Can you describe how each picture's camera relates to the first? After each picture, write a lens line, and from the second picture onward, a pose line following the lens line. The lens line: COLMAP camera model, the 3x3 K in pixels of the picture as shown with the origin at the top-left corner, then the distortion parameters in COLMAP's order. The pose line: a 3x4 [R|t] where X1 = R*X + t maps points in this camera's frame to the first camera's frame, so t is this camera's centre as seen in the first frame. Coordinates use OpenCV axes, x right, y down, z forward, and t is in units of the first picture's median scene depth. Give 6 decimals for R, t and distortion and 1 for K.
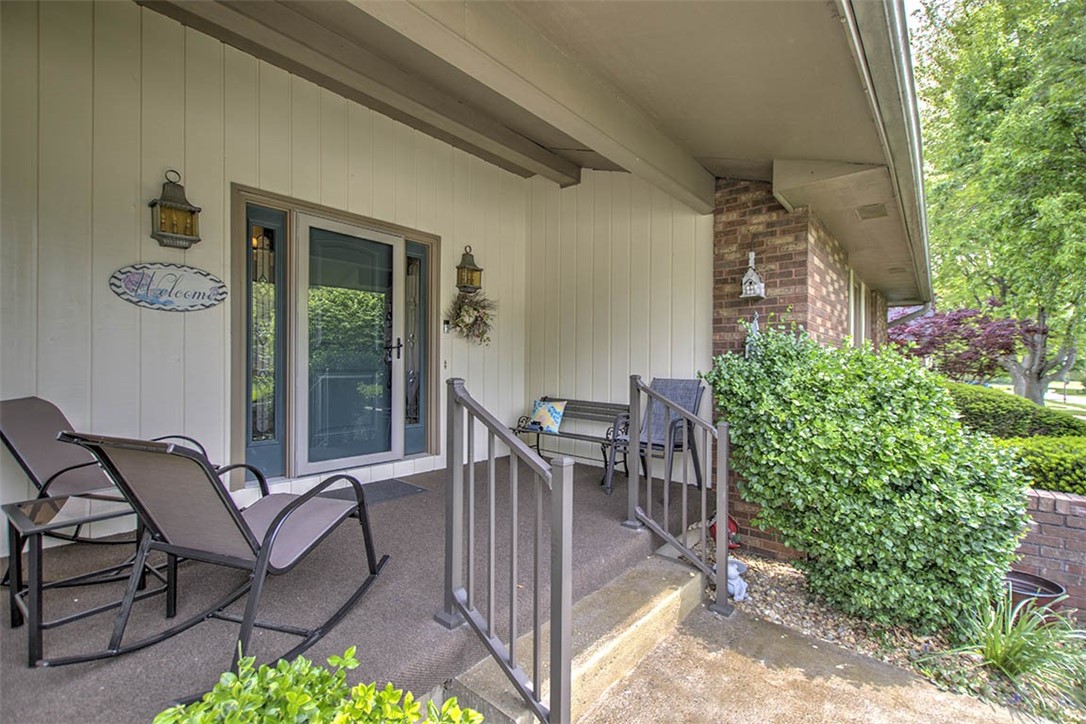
lens RADIAL K [[463.0, 0, 542.4], [0, 463.0, 366.7], [0, 0, 1]] dist [0.009364, -0.002241]
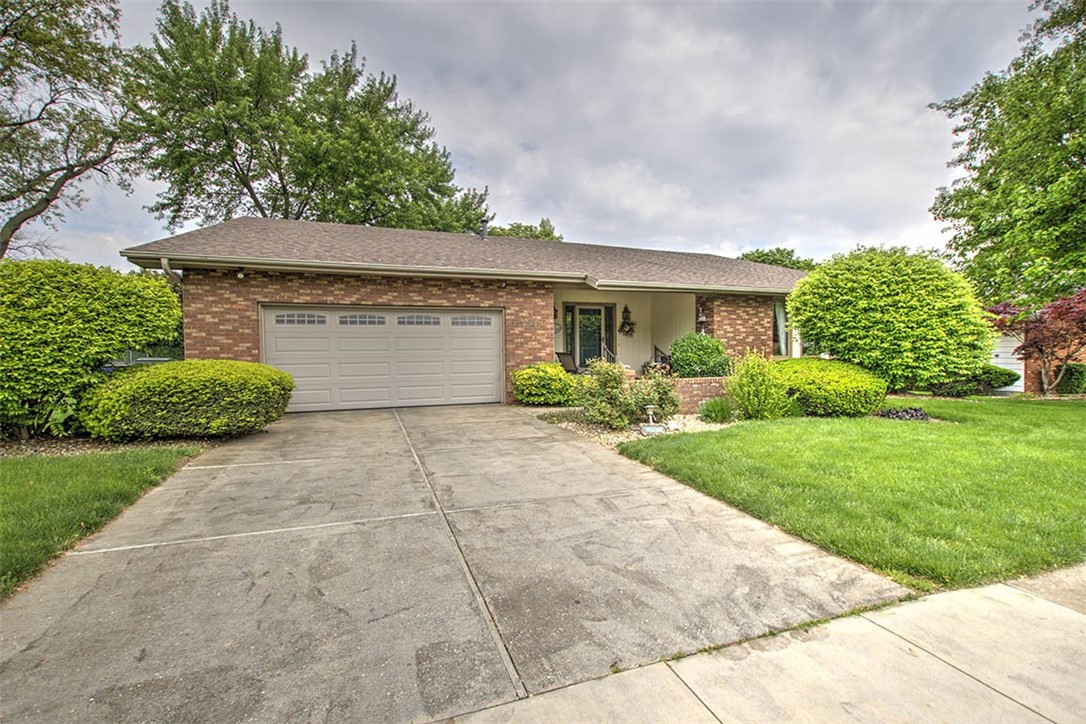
lens RADIAL K [[463.0, 0, 541.8], [0, 463.0, 355.5], [0, 0, 1]] dist [0.009364, -0.002241]
pose [[0.866257, -0.011536, -0.499466, 0.923602], [0.014460, 0.999893, 0.001984, 0.056785], [0.499390, -0.008940, 0.866331, -2.003822]]
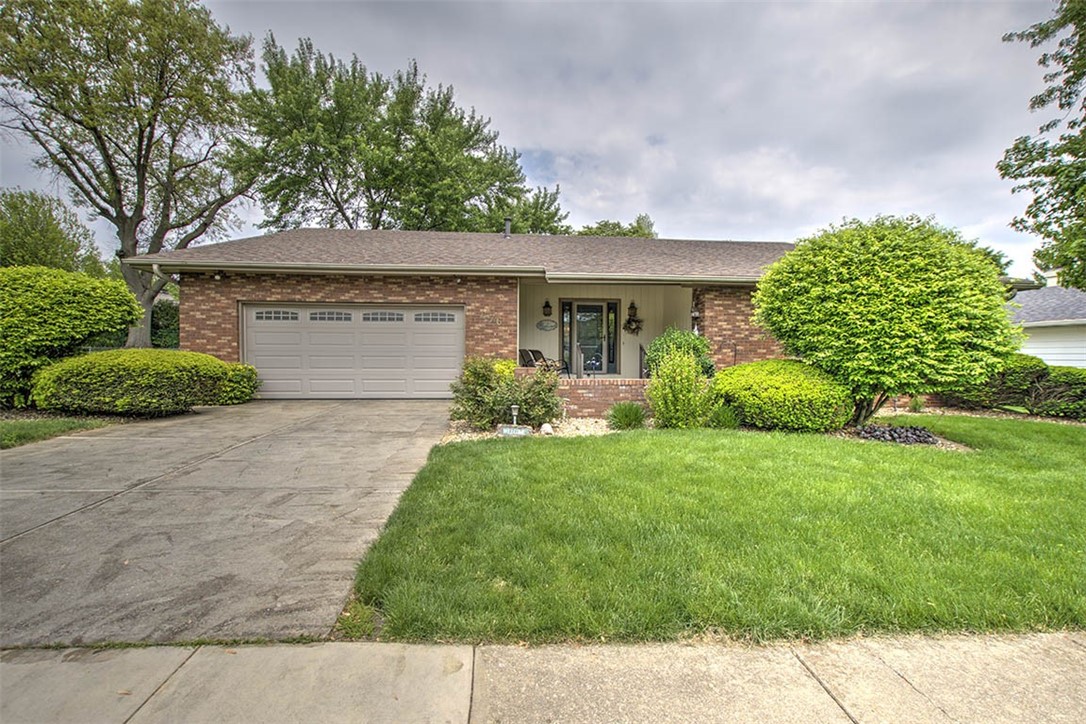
lens RADIAL K [[463.0, 0, 539.3], [0, 463.0, 360.8], [0, 0, 1]] dist [0.009364, -0.002241]
pose [[0.699731, 0.009636, -0.714342, 1.534610], [-0.003128, 0.999941, 0.010425, 0.080043], [0.714400, -0.005061, 0.699719, -1.423244]]
